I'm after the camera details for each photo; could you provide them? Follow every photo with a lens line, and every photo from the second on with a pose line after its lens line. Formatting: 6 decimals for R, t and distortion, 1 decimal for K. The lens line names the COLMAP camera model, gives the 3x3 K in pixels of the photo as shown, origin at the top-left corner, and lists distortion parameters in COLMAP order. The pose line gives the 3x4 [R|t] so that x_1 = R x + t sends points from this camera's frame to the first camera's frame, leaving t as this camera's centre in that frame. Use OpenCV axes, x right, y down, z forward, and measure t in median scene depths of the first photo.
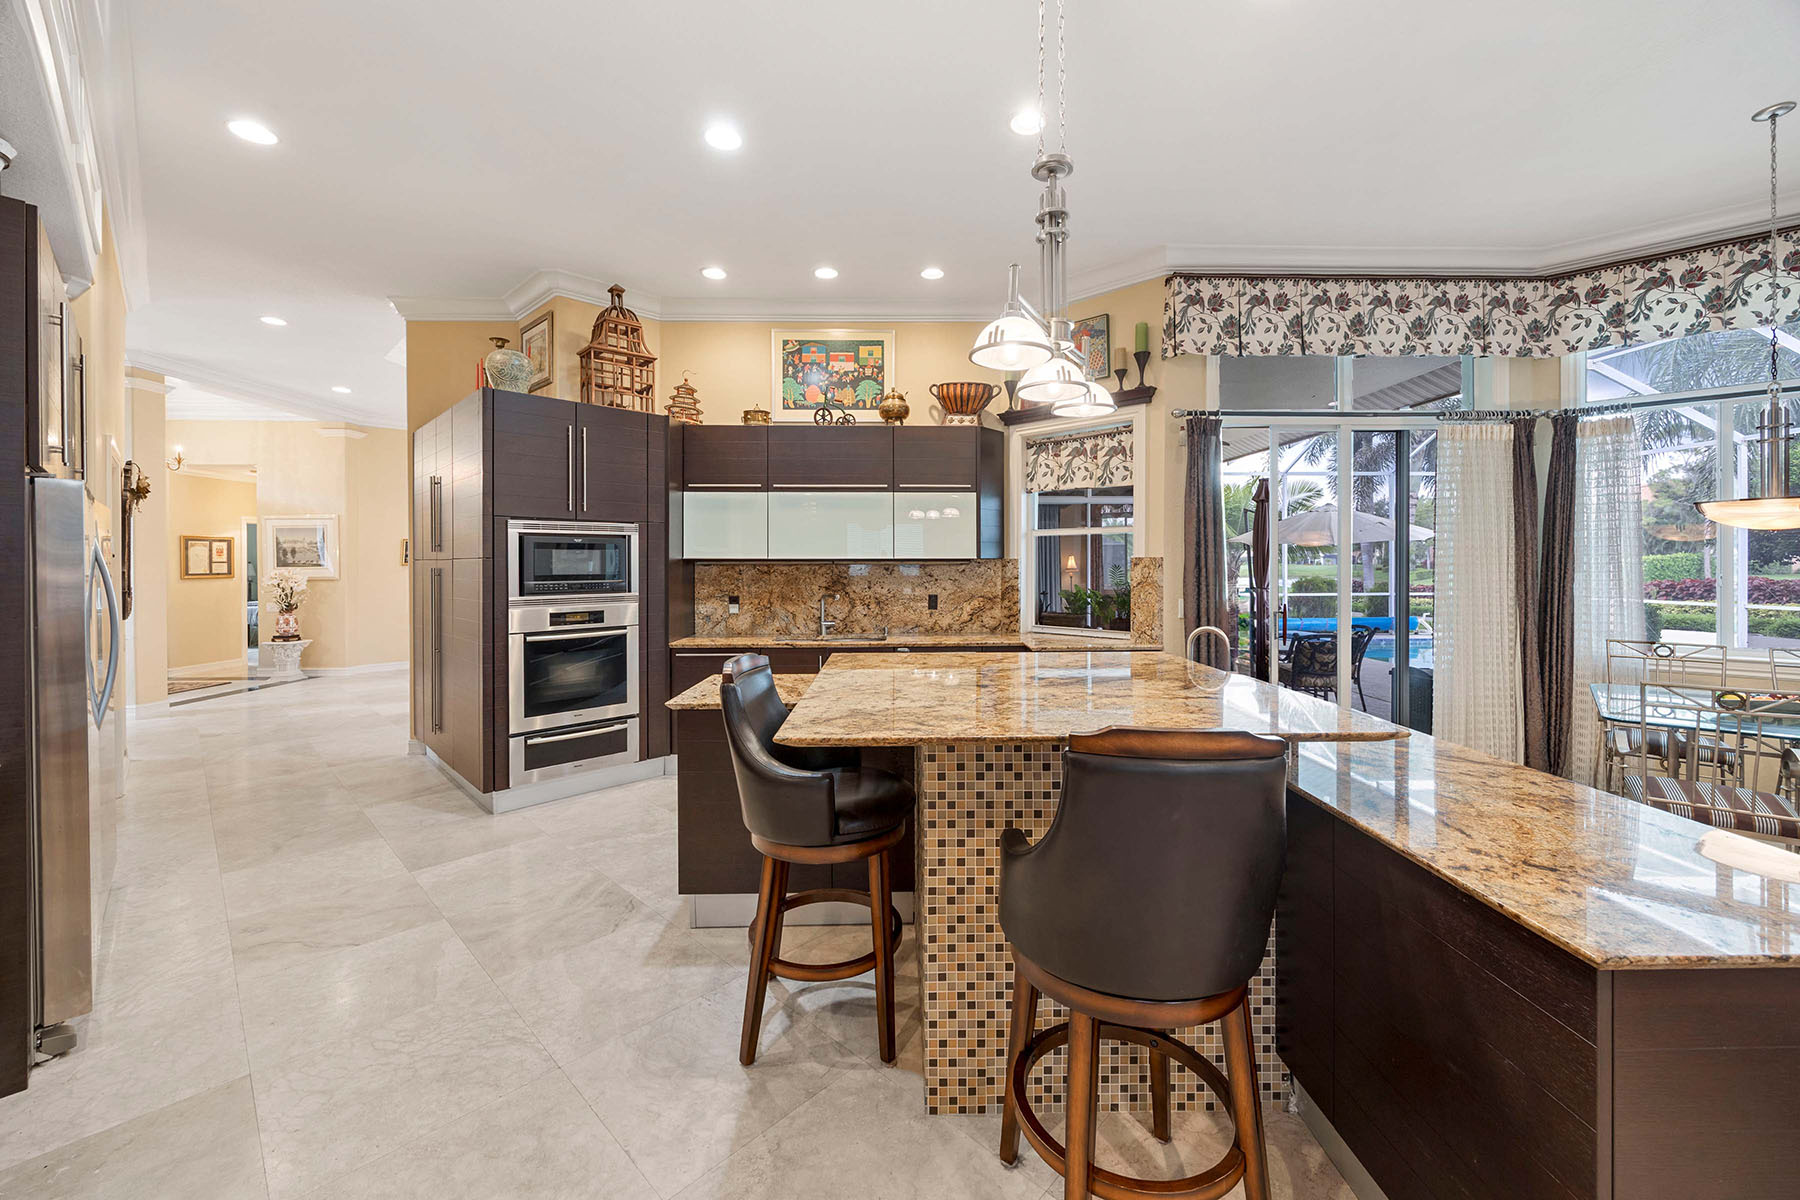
lens RADIAL K [[685.9, 0, 906.6], [0, 685.9, 568.0], [0, 0, 1]] dist [-0.005571, 0.000431]
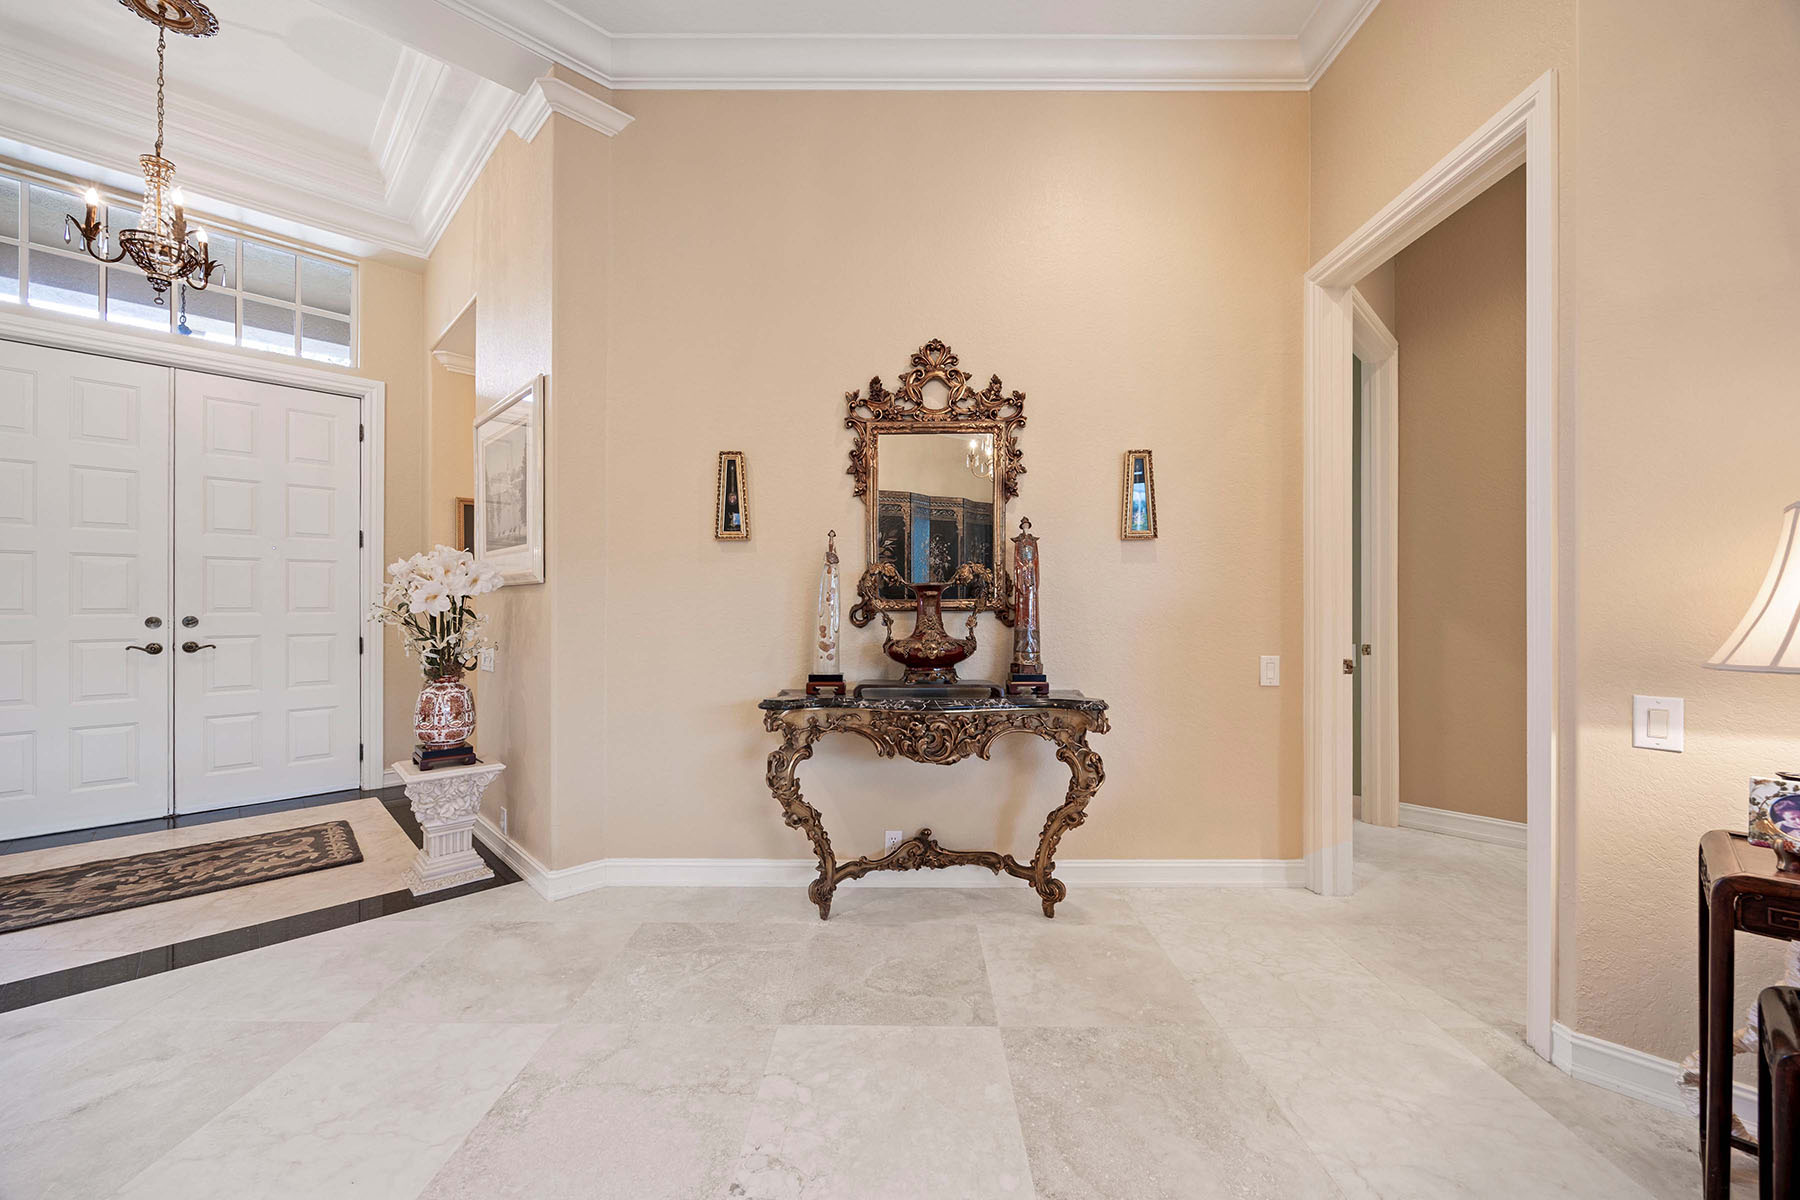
lens RADIAL K [[685.9, 0, 893.4], [0, 685.9, 606.3], [0, 0, 1]] dist [-0.005571, 0.000431]
pose [[0.674215, 0.010711, -0.738457, -0.888014], [-0.011519, 0.999926, 0.003987, 0.043984], [0.738445, 0.005819, 0.674288, 1.627900]]
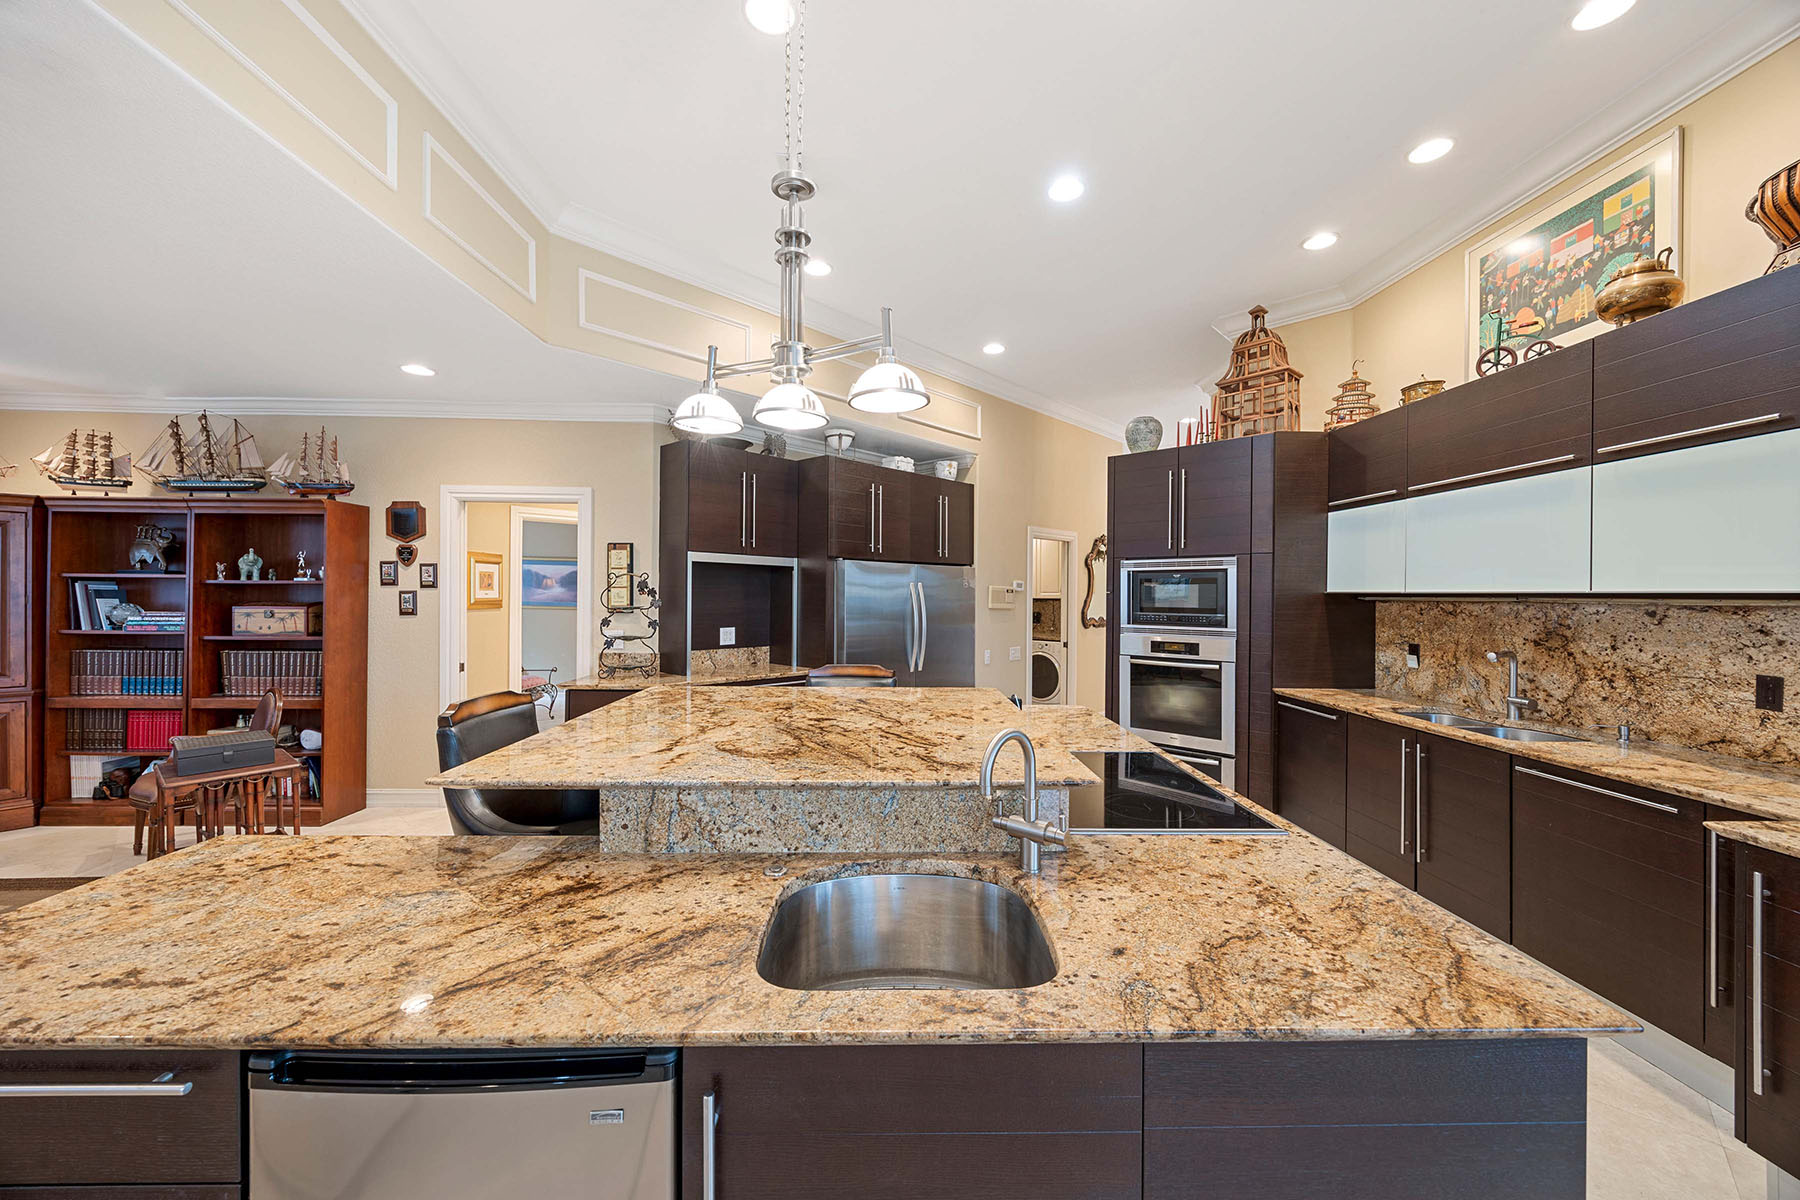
lens RADIAL K [[685.9, 0, 899.6], [0, 685.9, 598.4], [0, 0, 1]] dist [-0.005571, 0.000431]
pose [[0.000171, 0.008377, -0.999965, 0.496800], [-0.014127, 0.999865, 0.008373, -0.006484], [0.999900, 0.014125, 0.000289, 0.471735]]
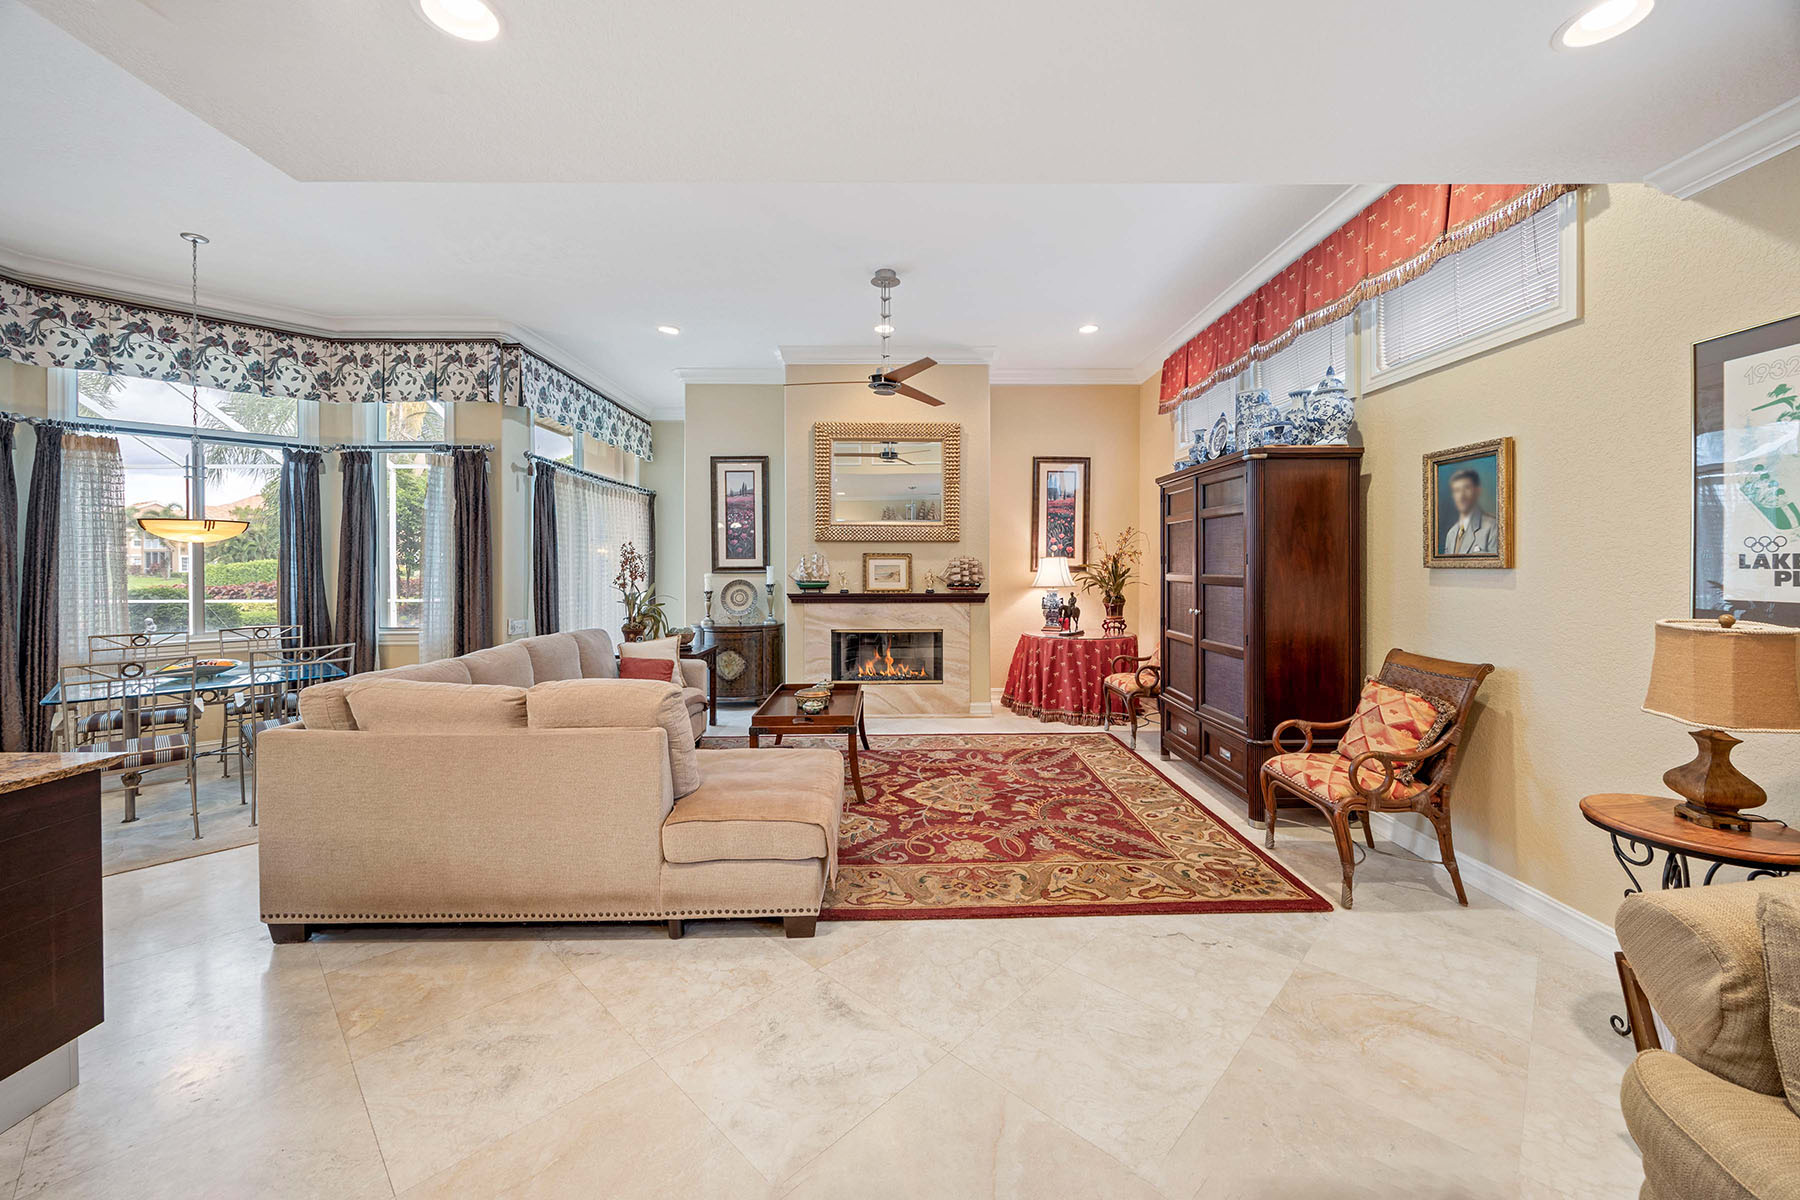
lens RADIAL K [[685.9, 0, 916.9], [0, 685.9, 568.1], [0, 0, 1]] dist [-0.005571, 0.000431]
pose [[0.008315, -0.003047, 0.999961, -0.052184], [0.007992, 0.999964, 0.002981, 0.001605], [-0.999933, 0.007967, 0.008339, -0.278354]]
